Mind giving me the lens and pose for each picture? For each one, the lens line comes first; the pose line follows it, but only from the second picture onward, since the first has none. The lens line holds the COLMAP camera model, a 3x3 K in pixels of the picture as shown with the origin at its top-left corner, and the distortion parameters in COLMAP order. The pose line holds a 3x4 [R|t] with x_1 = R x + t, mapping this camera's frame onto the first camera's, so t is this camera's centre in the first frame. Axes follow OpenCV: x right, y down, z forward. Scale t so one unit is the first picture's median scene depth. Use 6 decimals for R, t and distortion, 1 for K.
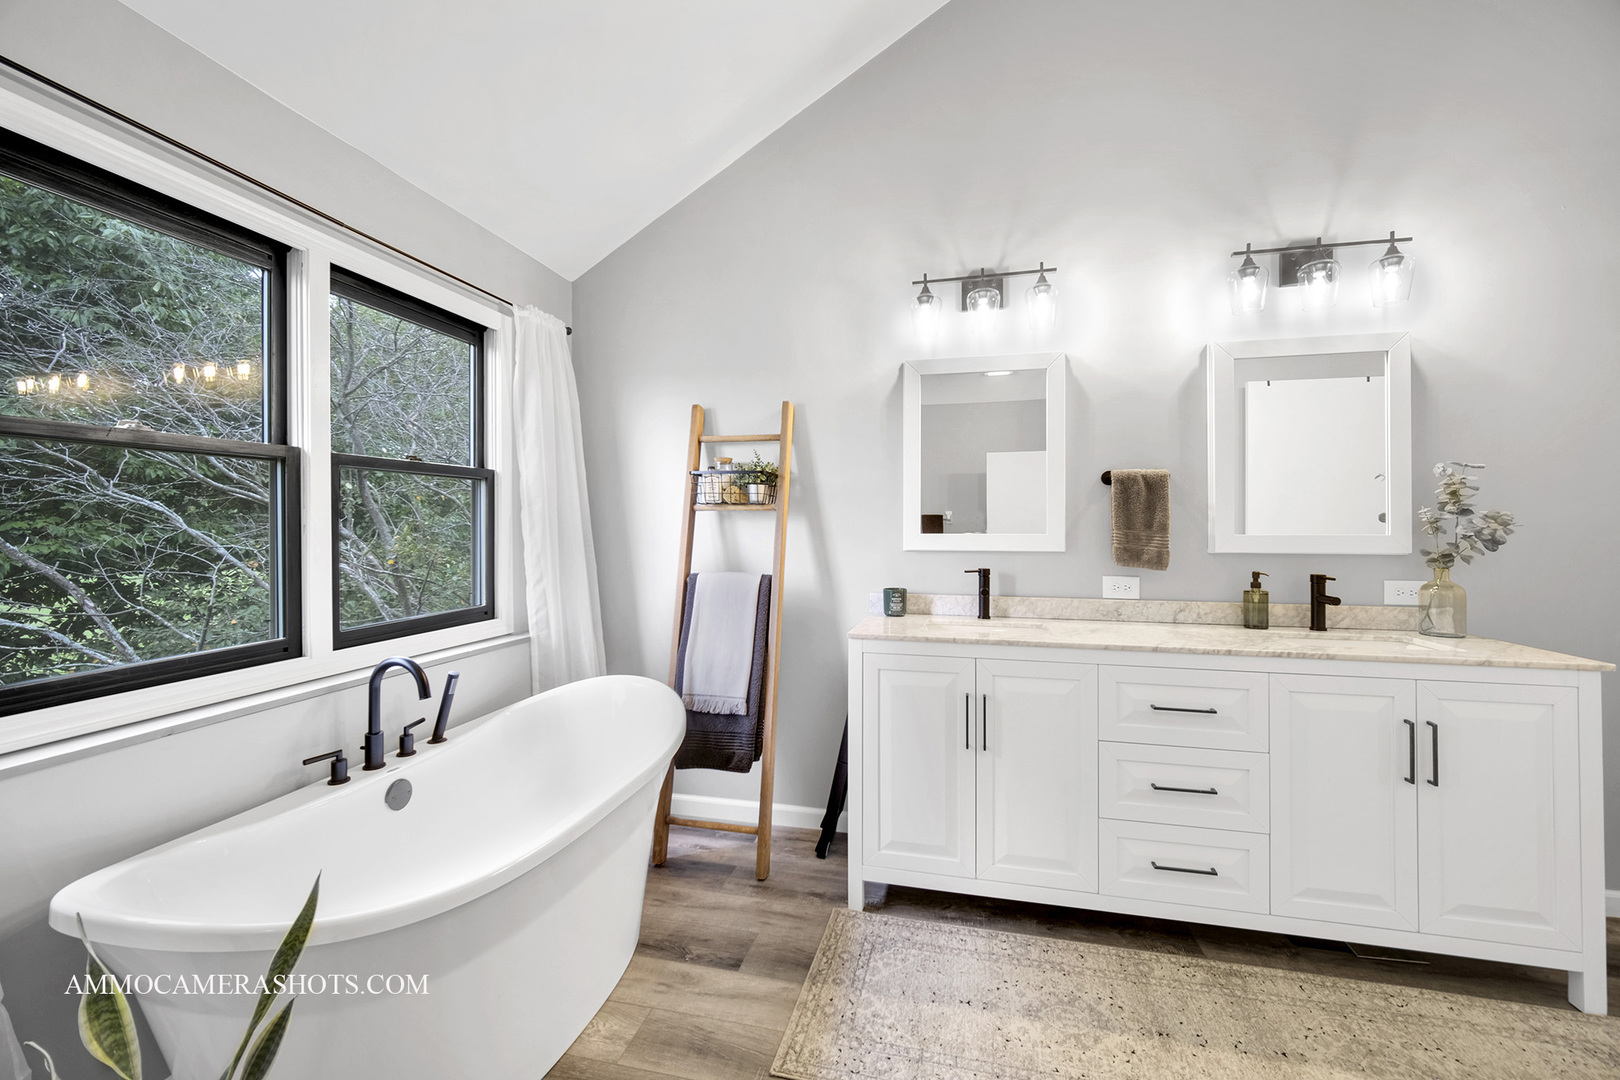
lens RADIAL K [[644.4, 0, 825.7], [0, 644.4, 531.1], [0, 0, 1]] dist [-0.004018, 0.002091]
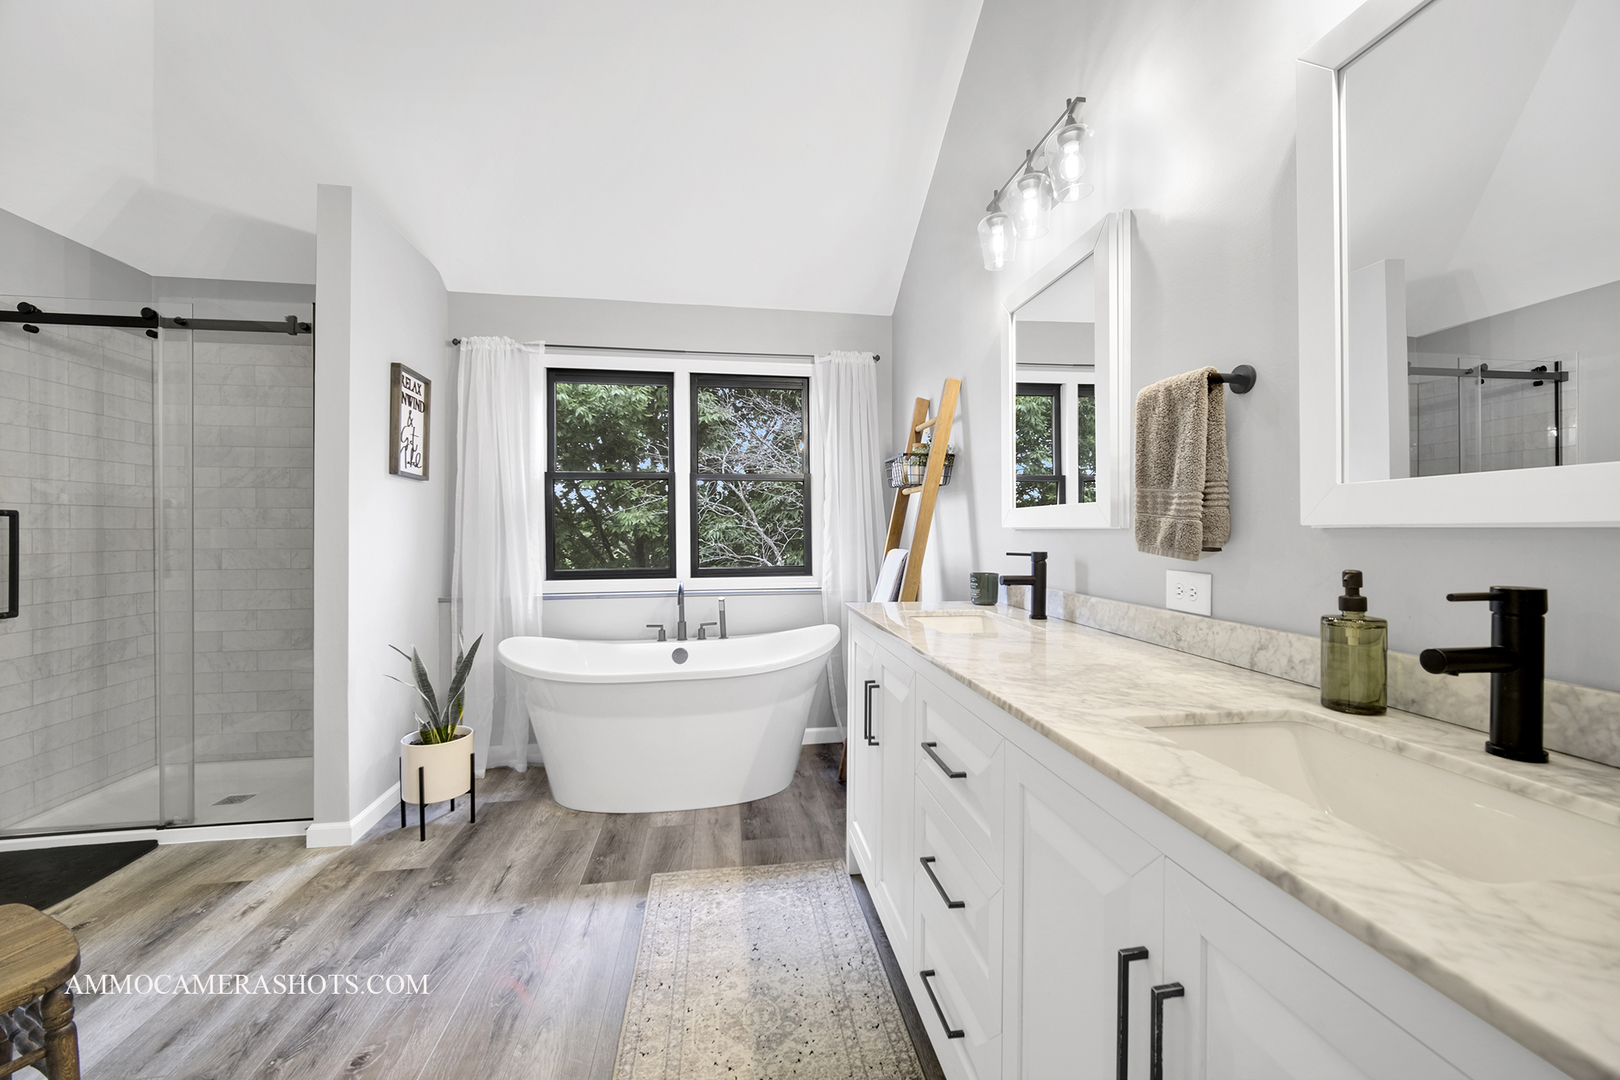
lens RADIAL K [[644.4, 0, 825.6], [0, 644.4, 532.4], [0, 0, 1]] dist [-0.004018, 0.002091]
pose [[0.373096, 0.003824, -0.927785, 1.073060], [-0.002039, 0.999992, 0.003301, 0.043097], [0.927790, 0.000661, 0.373101, 0.619705]]
